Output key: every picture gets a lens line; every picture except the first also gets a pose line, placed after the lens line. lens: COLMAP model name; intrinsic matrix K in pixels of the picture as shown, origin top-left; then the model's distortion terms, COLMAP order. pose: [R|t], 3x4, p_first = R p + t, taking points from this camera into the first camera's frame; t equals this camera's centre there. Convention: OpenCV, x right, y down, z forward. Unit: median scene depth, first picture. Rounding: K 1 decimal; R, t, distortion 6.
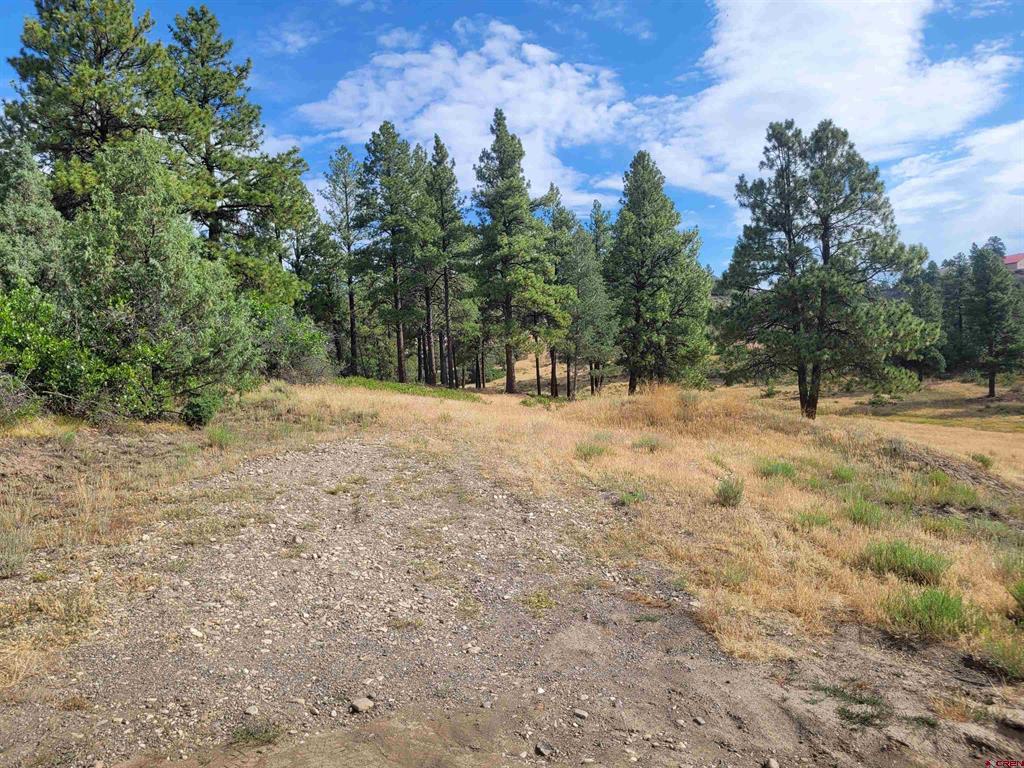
lens RADIAL K [[1422.3, 0, 512.0], [0, 1422.3, 384.0], [0, 0, 1]] dist [0.030948, 0.027616]
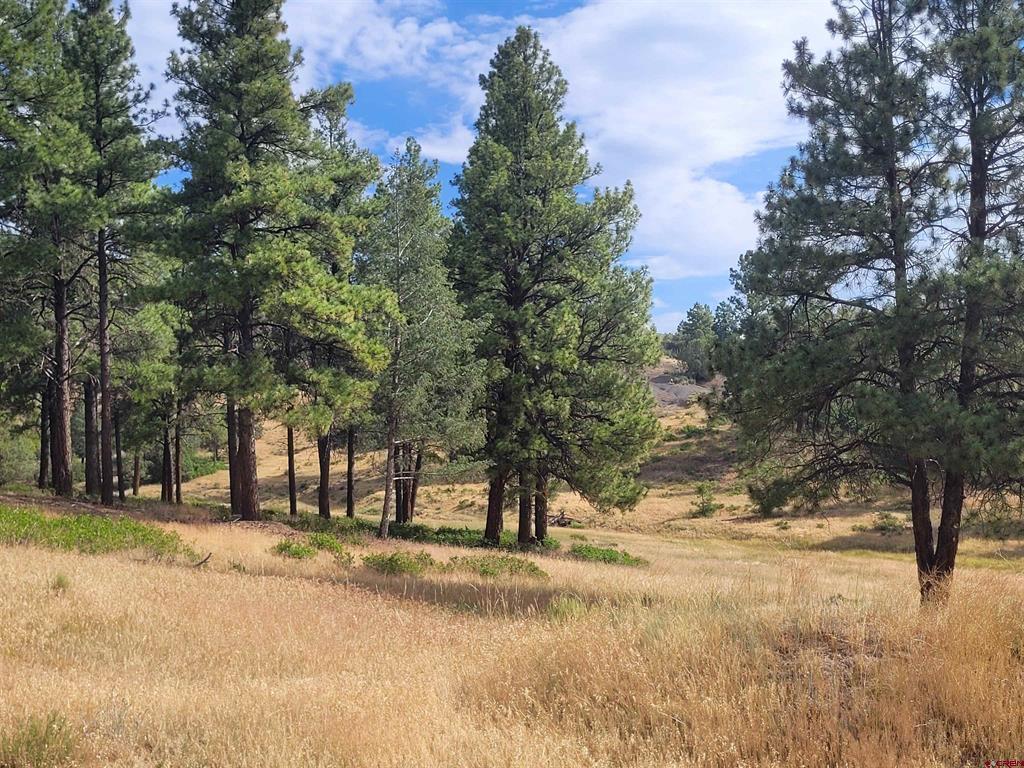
lens RADIAL K [[1426.0, 0, 537.0], [0, 1426.0, 383.3], [0, 0, 1]] dist [0.060469, -0.027852]
pose [[0.971342, 0.027387, 0.236103, -0.018763], [-0.015184, 0.998460, -0.053350, -0.013104], [-0.237200, 0.048236, 0.970263, 0.526763]]
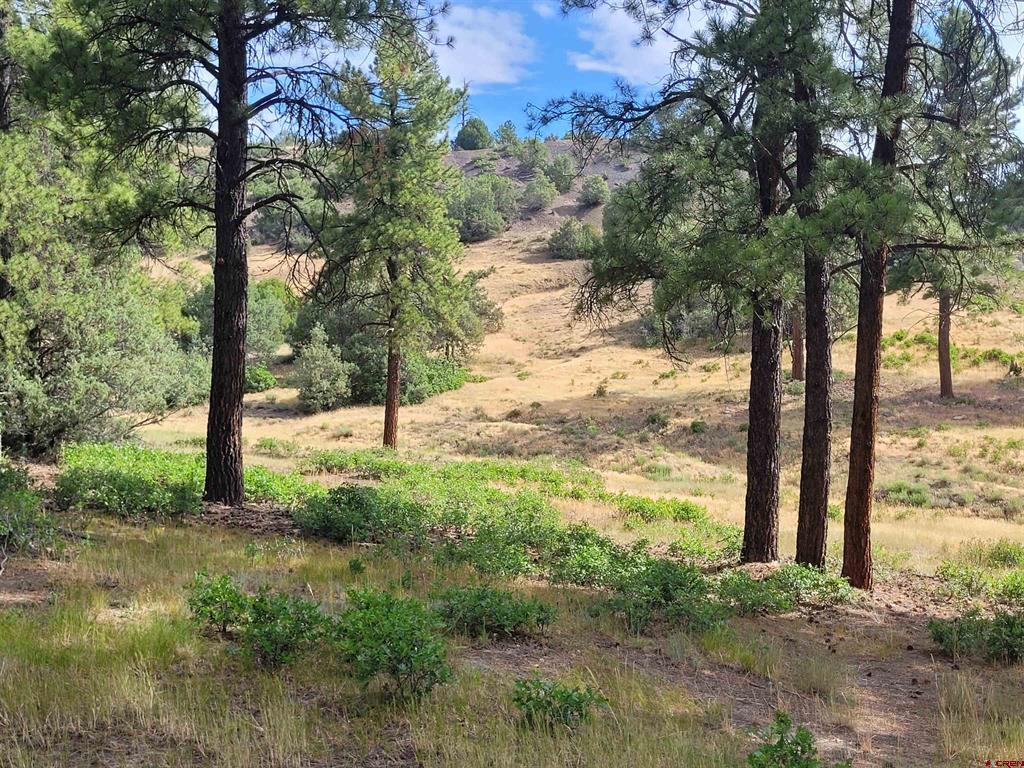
lens RADIAL K [[1422.3, 0, 512.0], [0, 1422.3, 384.0], [0, 0, 1]] dist [0.030948, 0.027616]
pose [[0.986163, 0.036469, 0.161718, -0.066292], [-0.038966, 0.999165, 0.012295, -0.009542], [-0.161135, -0.018427, 0.986760, 0.986815]]
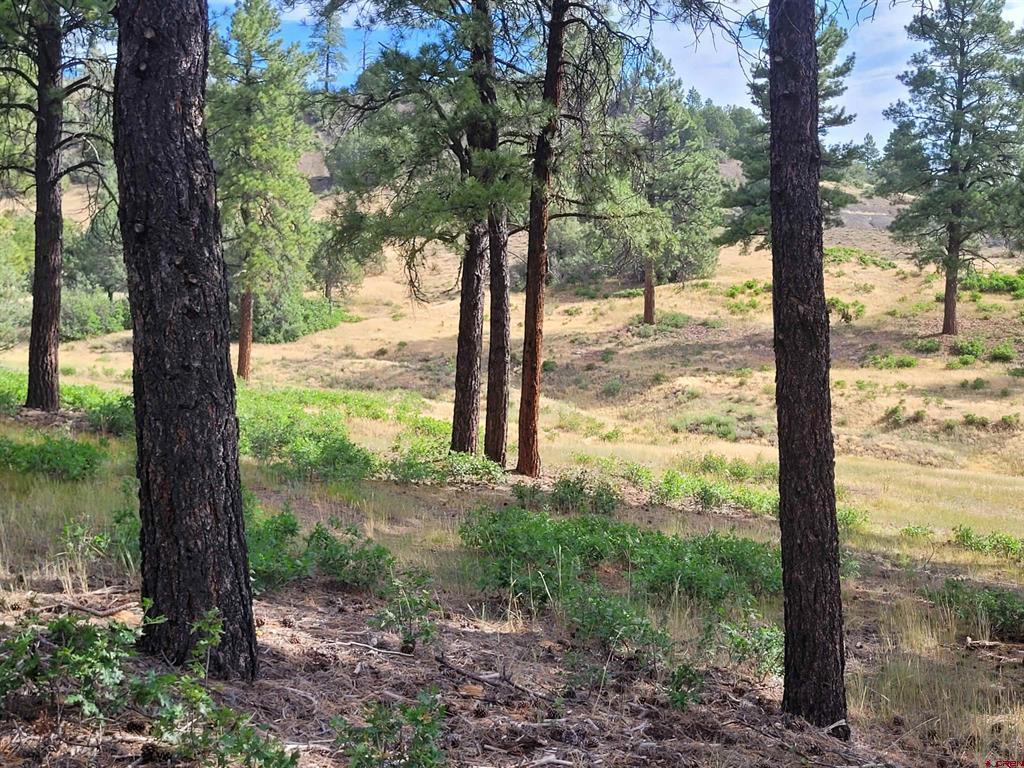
lens RADIAL K [[1422.3, 0, 512.0], [0, 1422.3, 384.0], [0, 0, 1]] dist [0.030948, 0.027616]
pose [[0.974162, 0.040916, 0.222114, -0.055419], [-0.053060, 0.997389, 0.048982, -0.009738], [-0.219530, -0.059502, 0.973789, 0.951218]]
